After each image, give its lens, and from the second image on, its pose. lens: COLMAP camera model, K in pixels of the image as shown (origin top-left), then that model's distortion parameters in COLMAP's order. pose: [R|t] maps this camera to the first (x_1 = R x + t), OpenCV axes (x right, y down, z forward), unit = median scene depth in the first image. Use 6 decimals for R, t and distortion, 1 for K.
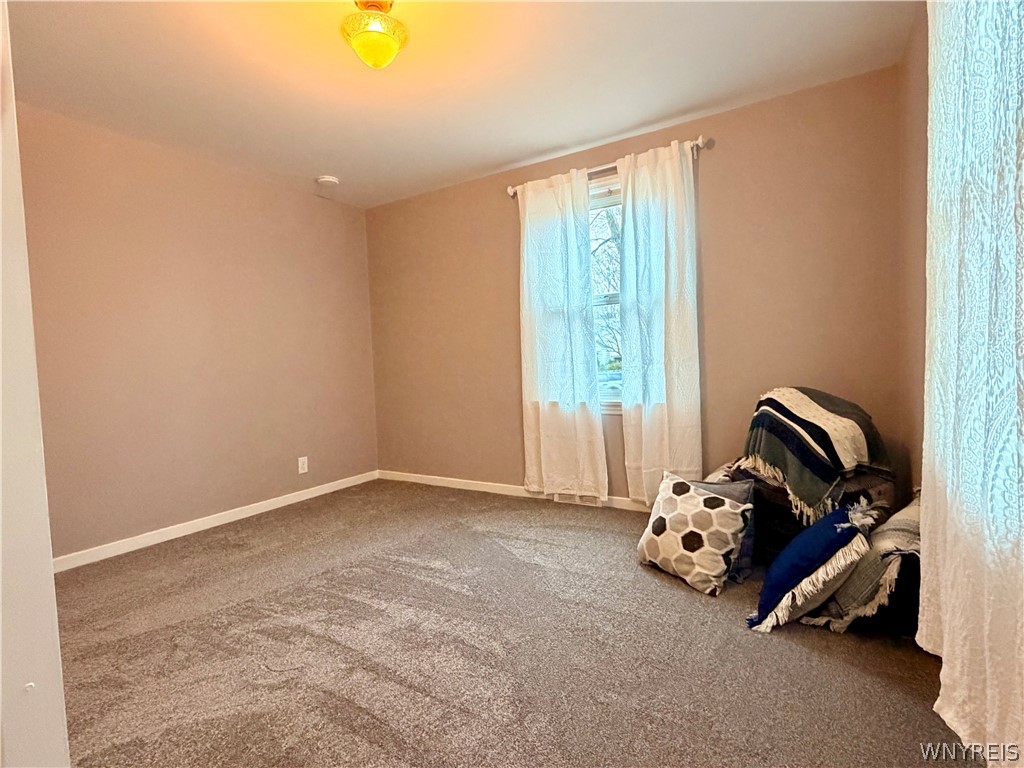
lens RADIAL K [[497.3, 0, 512.0], [0, 497.3, 384.0], [0, 0, 1]] dist [-0.012235, 0.000179]
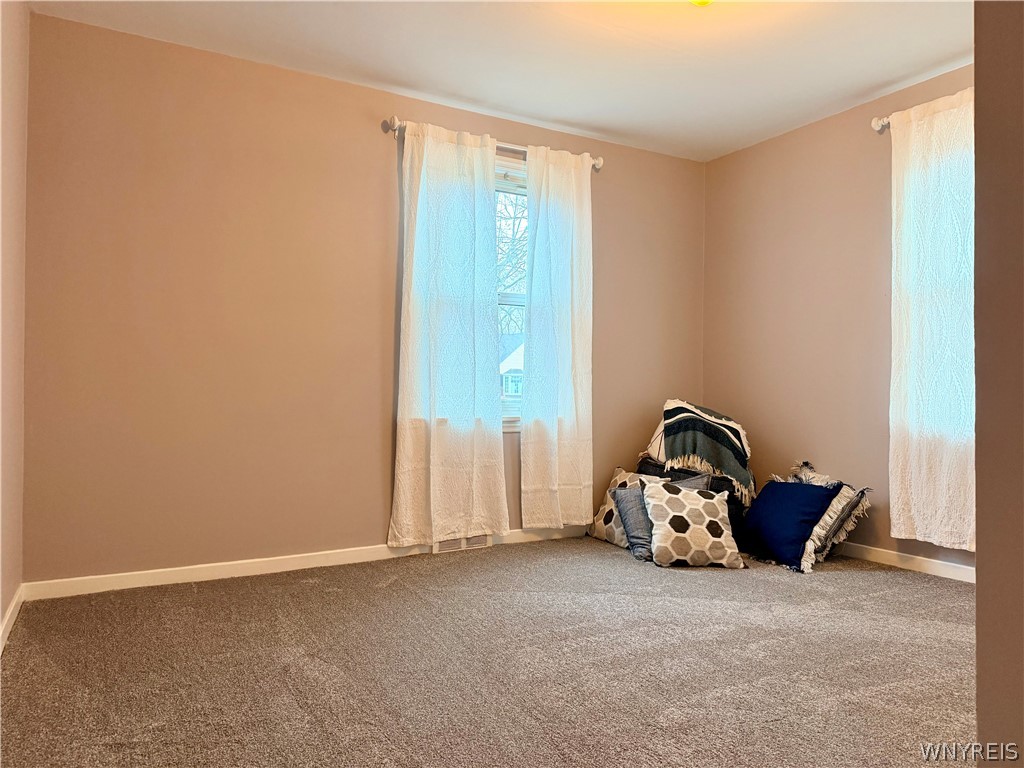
lens RADIAL K [[711.8, 0, 512.0], [0, 711.8, 384.0], [0, 0, 1]] dist [0.088233, -0.137956]
pose [[0.466112, 0.050353, 0.883291, -0.911121], [0.011215, 0.997963, -0.062809, 0.057626], [-0.884654, 0.039183, 0.464598, 0.435065]]
